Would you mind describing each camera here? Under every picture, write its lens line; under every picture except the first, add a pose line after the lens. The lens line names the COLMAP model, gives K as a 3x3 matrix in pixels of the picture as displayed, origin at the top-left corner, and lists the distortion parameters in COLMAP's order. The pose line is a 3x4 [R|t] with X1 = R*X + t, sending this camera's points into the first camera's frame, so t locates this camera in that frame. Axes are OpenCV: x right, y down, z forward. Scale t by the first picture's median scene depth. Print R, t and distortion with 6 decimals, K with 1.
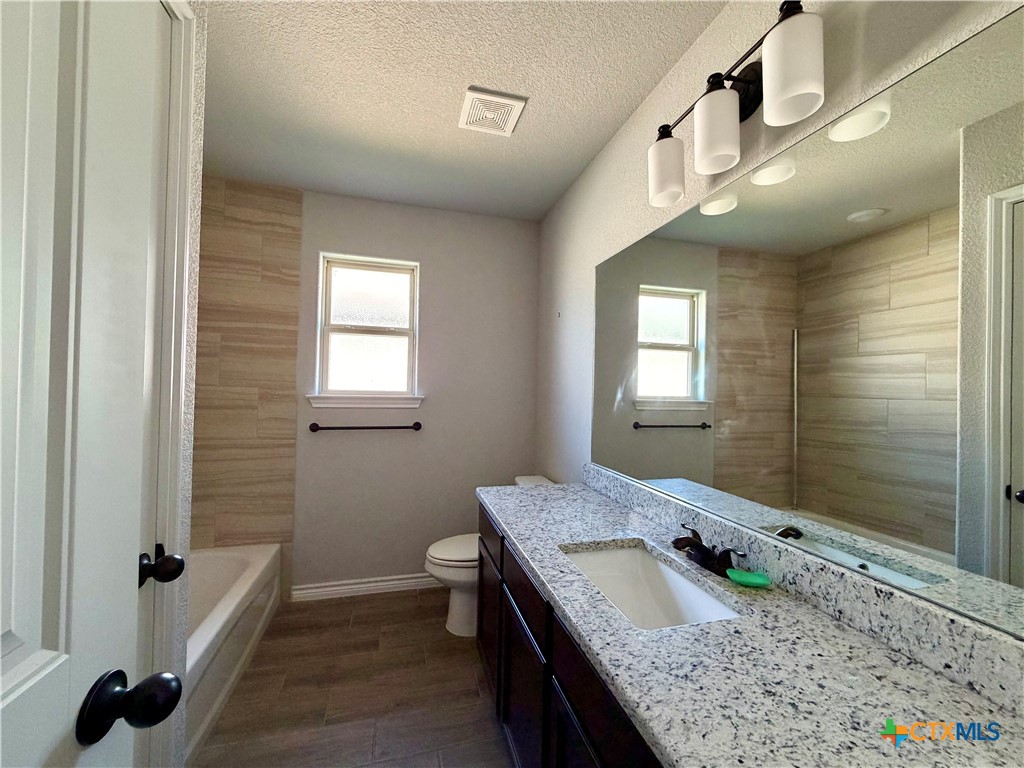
lens RADIAL K [[408.2, 0, 510.2], [0, 408.2, 384.8], [0, 0, 1]] dist [0.000247, -0.000549]
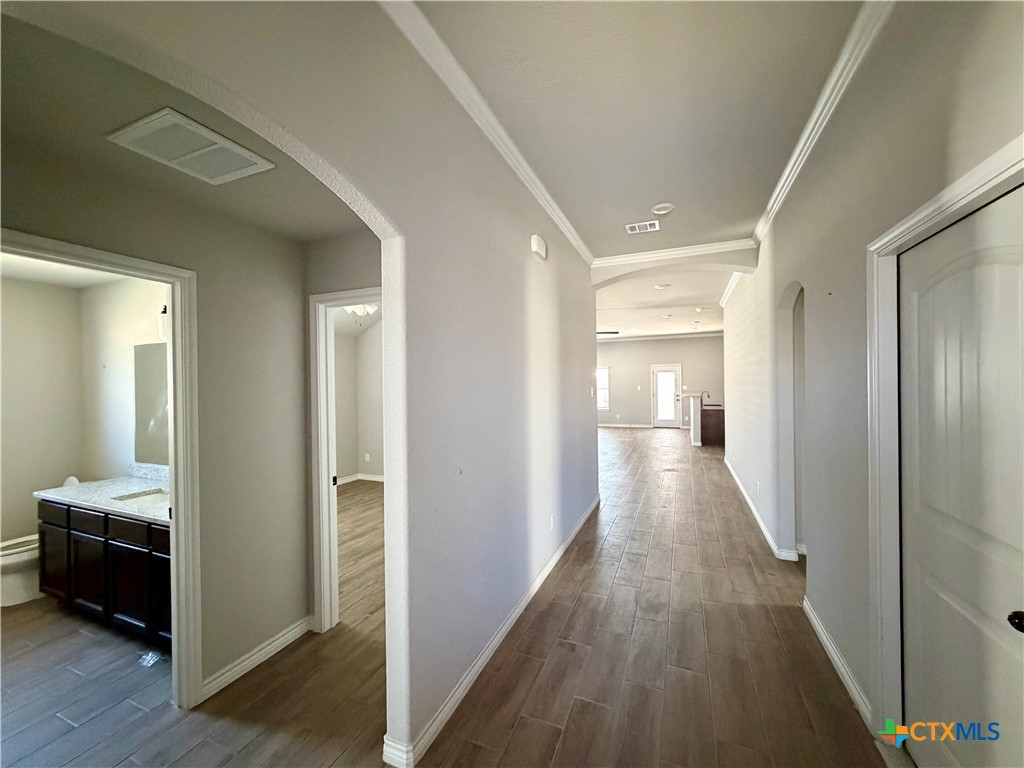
lens RADIAL K [[408.2, 0, 510.2], [0, 408.2, 384.8], [0, 0, 1]] dist [0.000247, -0.000549]
pose [[0.630357, -0.040784, 0.775233, -0.132619], [0.034249, 0.999108, 0.024714, -0.132374], [-0.775549, 0.010972, 0.631192, -1.376415]]
